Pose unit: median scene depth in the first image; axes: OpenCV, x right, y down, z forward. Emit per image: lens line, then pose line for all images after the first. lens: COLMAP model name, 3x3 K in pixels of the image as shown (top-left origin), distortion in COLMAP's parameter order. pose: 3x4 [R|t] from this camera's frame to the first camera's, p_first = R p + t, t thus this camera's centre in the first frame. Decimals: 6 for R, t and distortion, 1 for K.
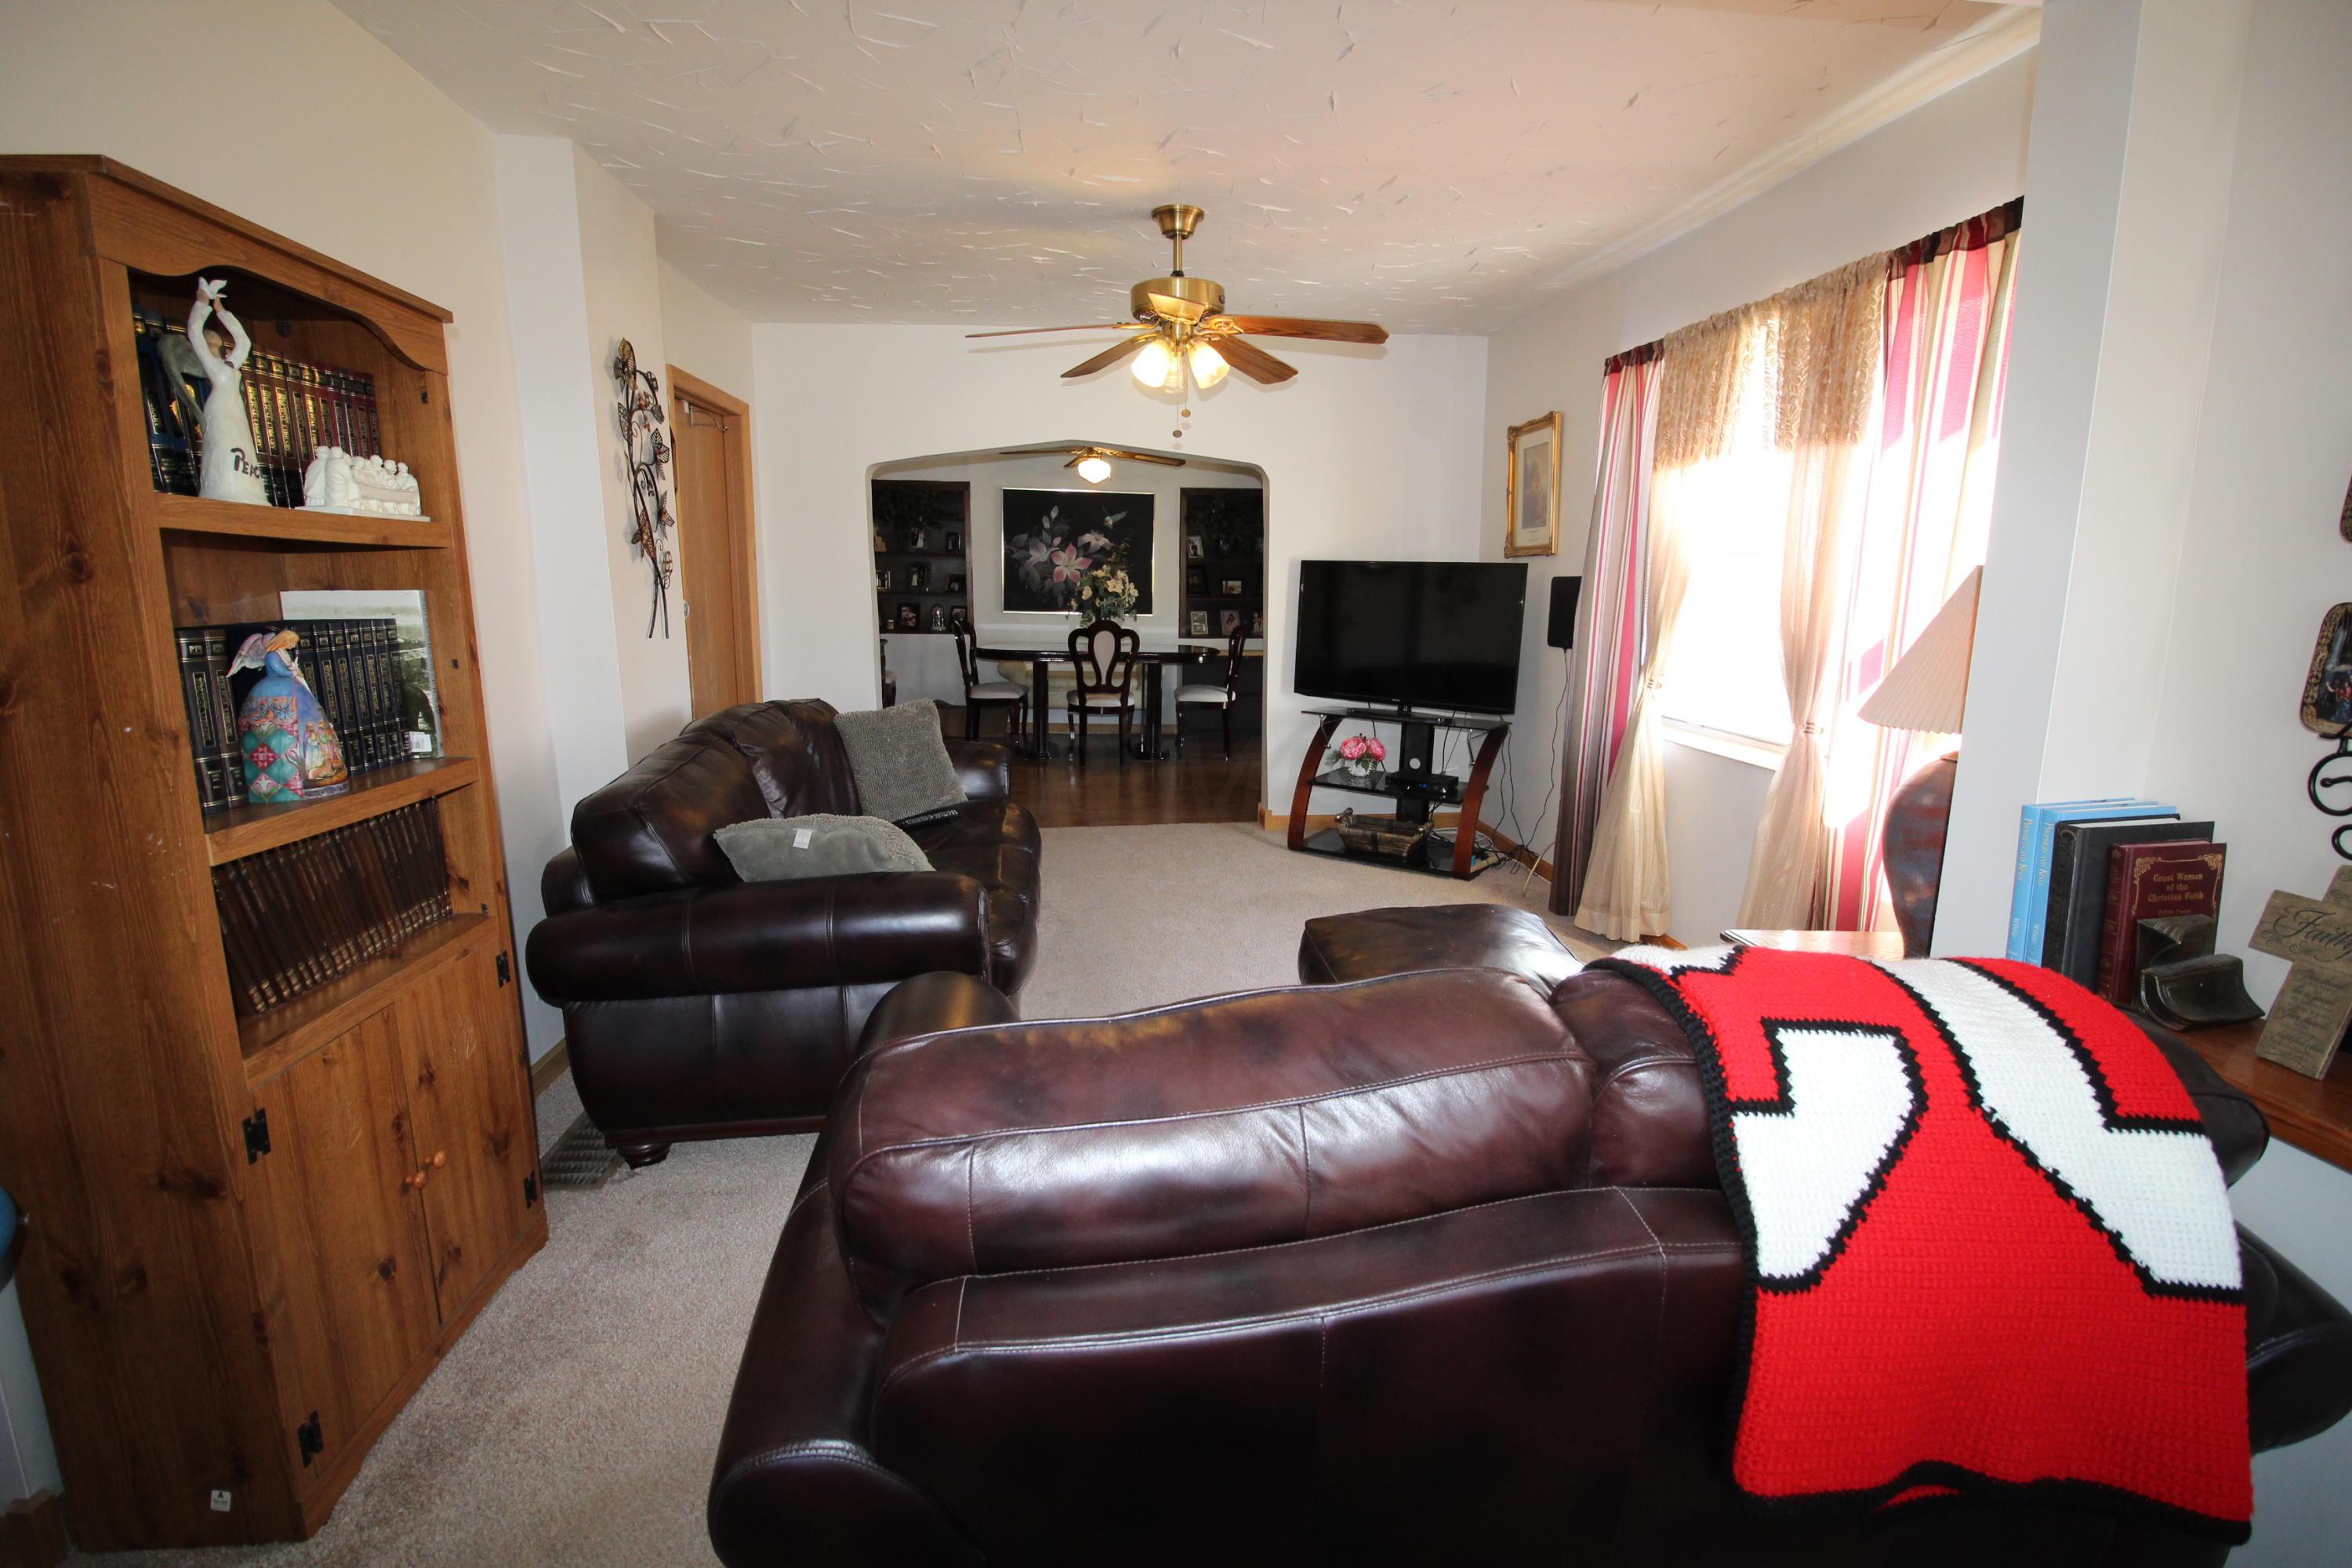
lens RADIAL K [[1079.3, 0, 1174.4], [0, 1079.3, 777.6], [0, 0, 1]] dist [-0.007127, -0.009774]
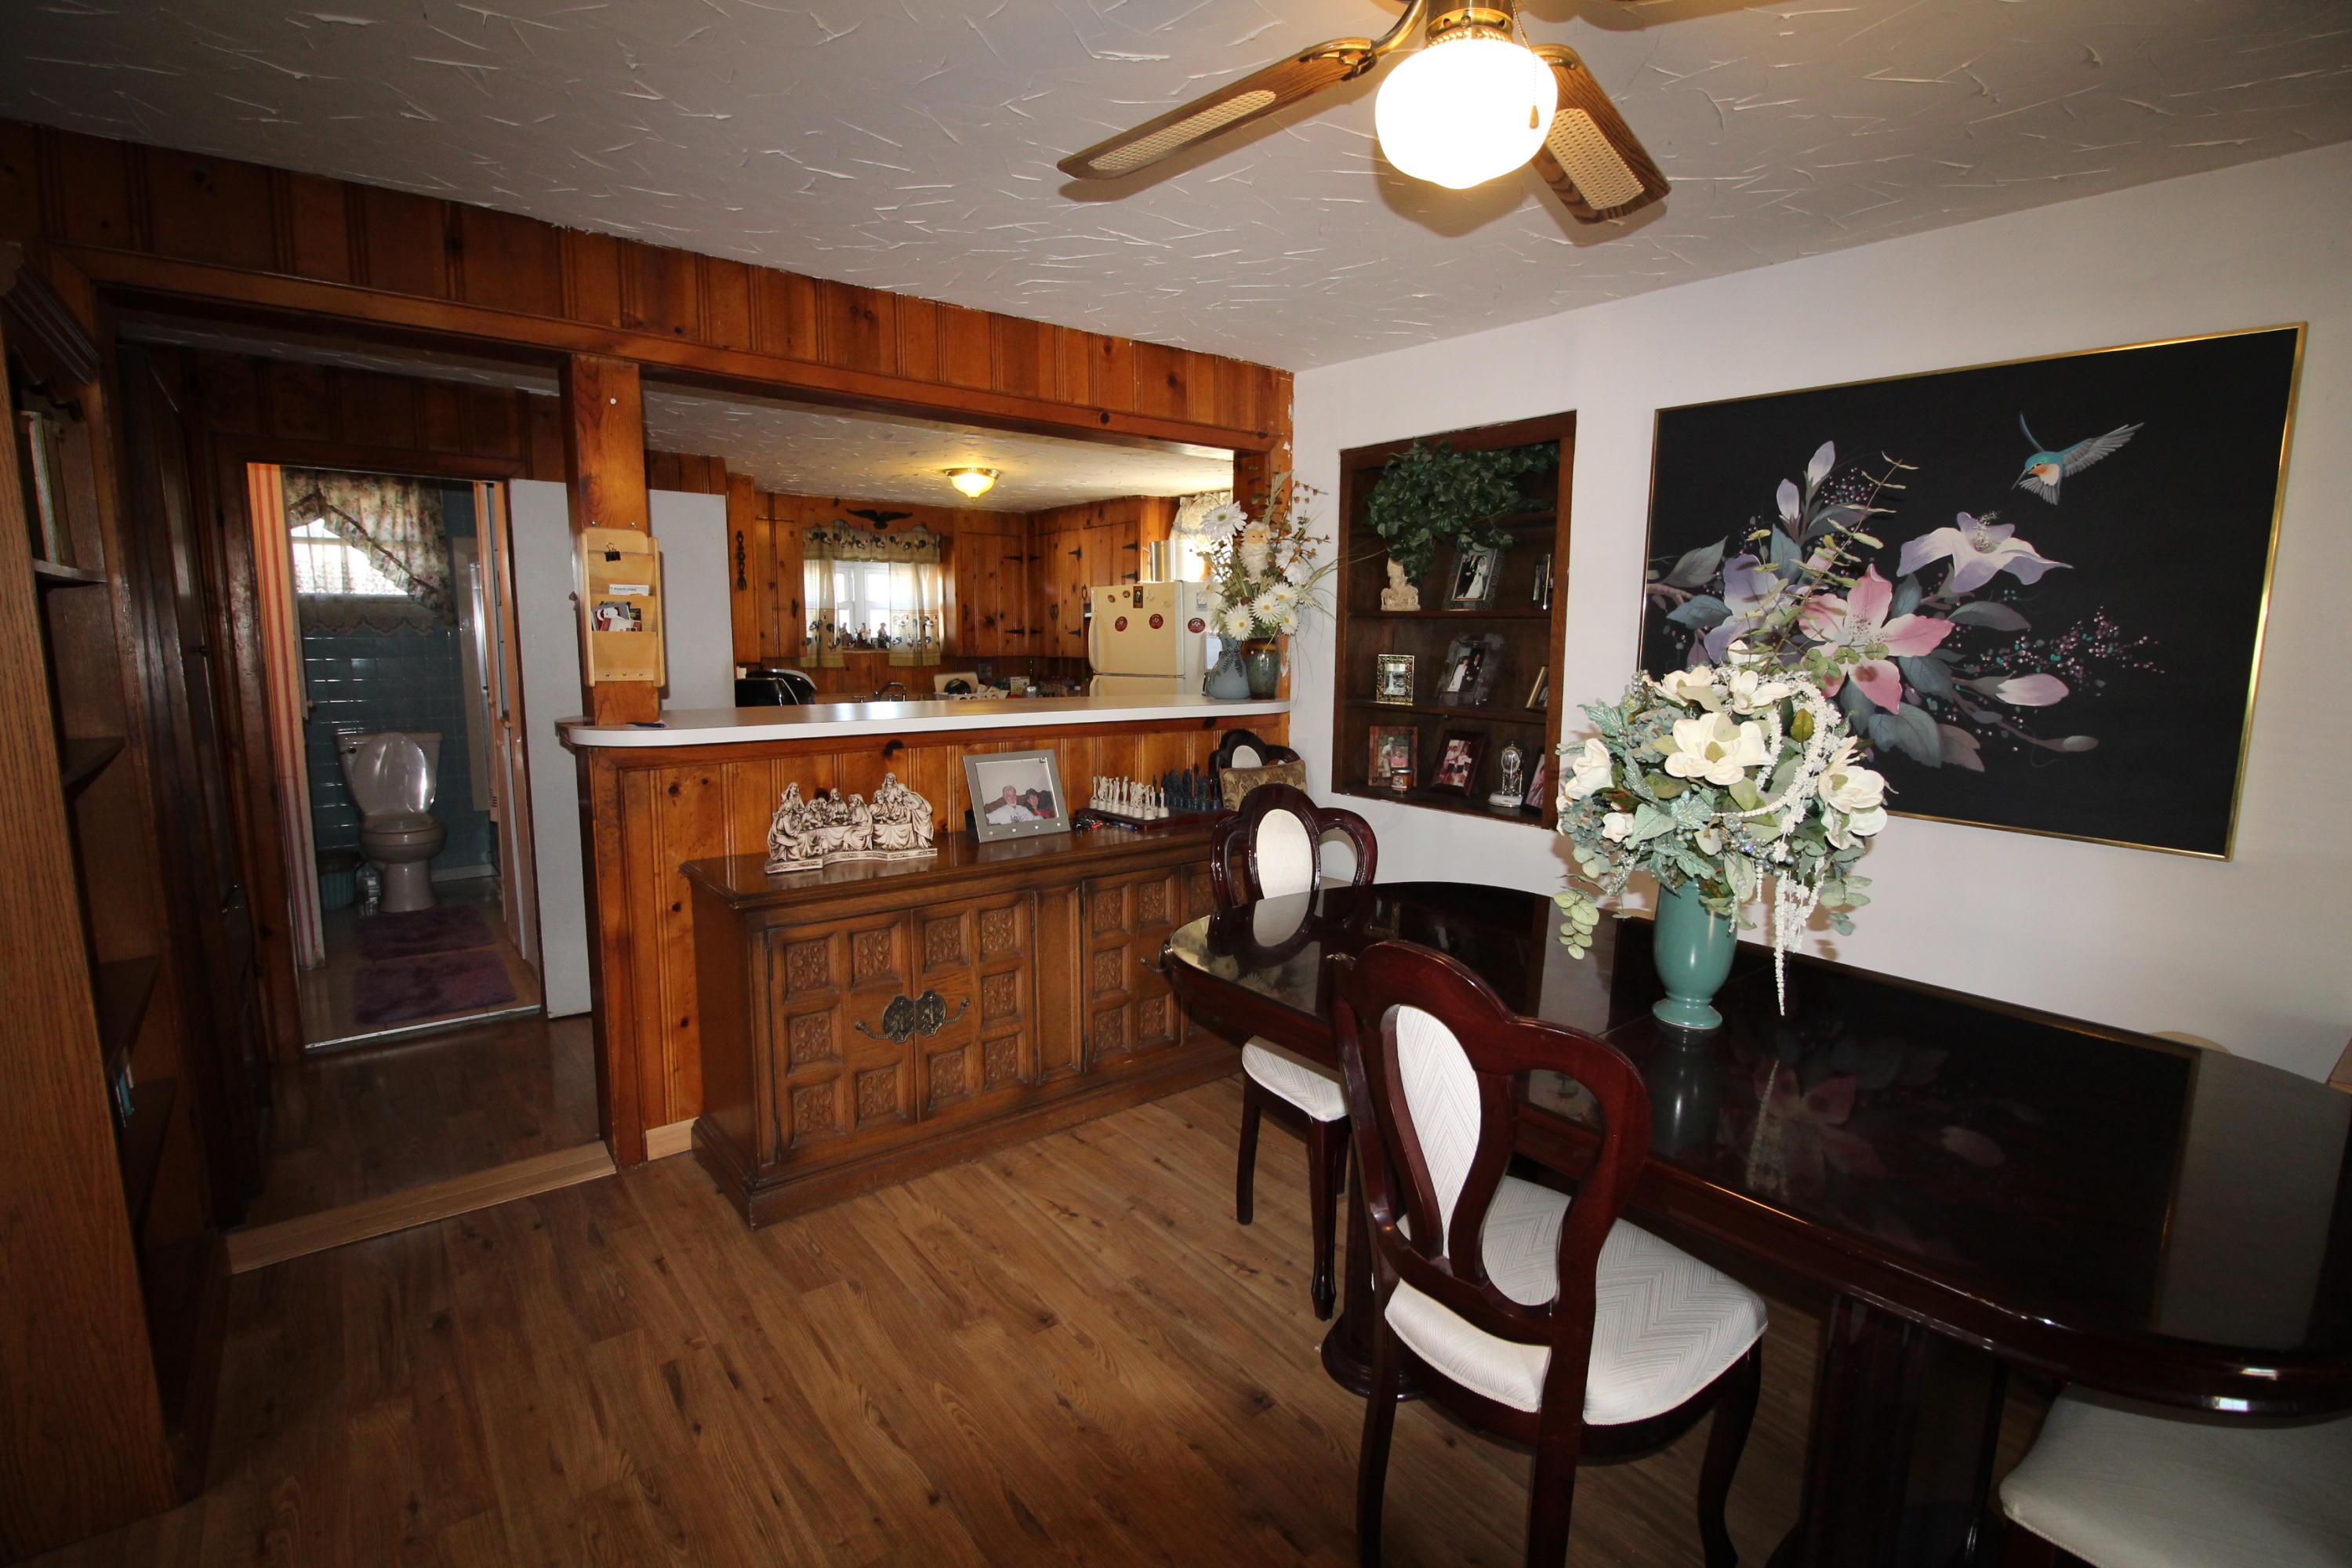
lens RADIAL K [[1079.3, 0, 1178.4], [0, 1079.3, 779.4], [0, 0, 1]] dist [-0.007127, -0.009774]
pose [[0.537643, 0.106497, -0.836420, 0.048129], [-0.164164, 0.986229, 0.020049, -0.137797], [0.827037, 0.126530, 0.547723, 0.702326]]
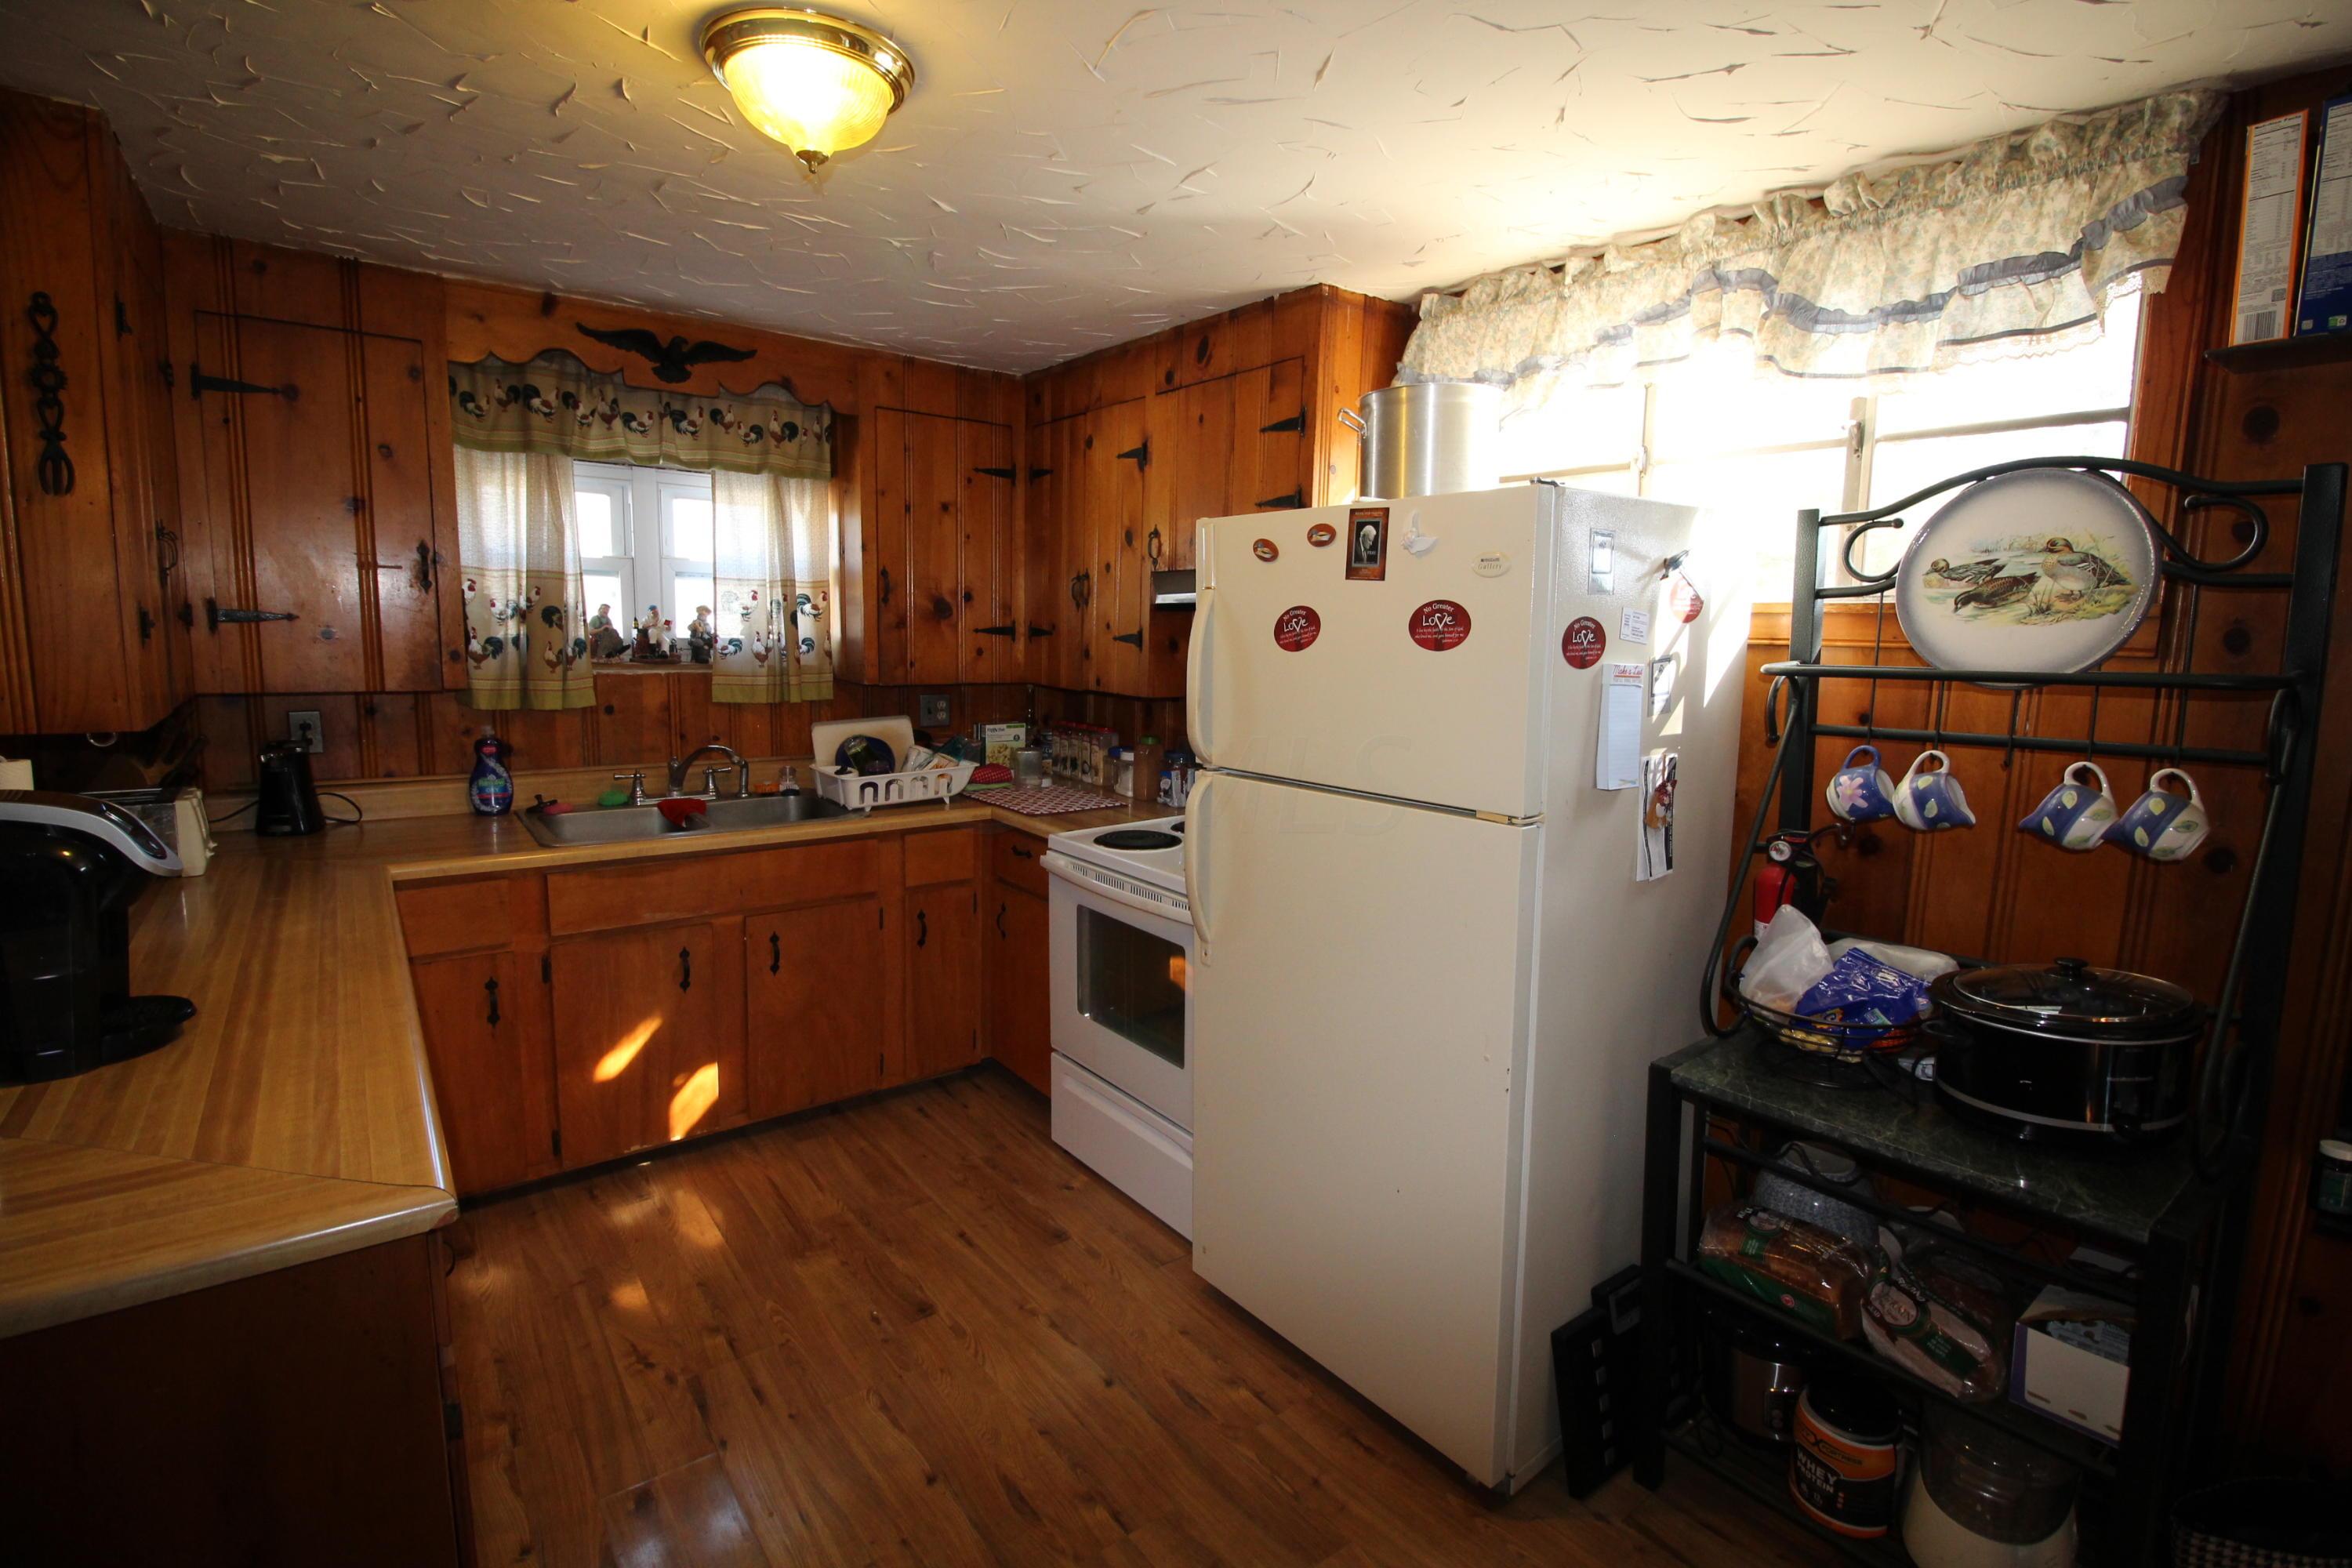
lens RADIAL K [[1079.3, 0, 1184.6], [0, 1079.3, 777.3], [0, 0, 1]] dist [-0.007127, -0.009774]
pose [[0.529487, 0.126794, -0.838789, -0.372996], [-0.186022, 0.982056, 0.031024, -0.187471], [0.827671, 0.139606, 0.543572, 0.898103]]
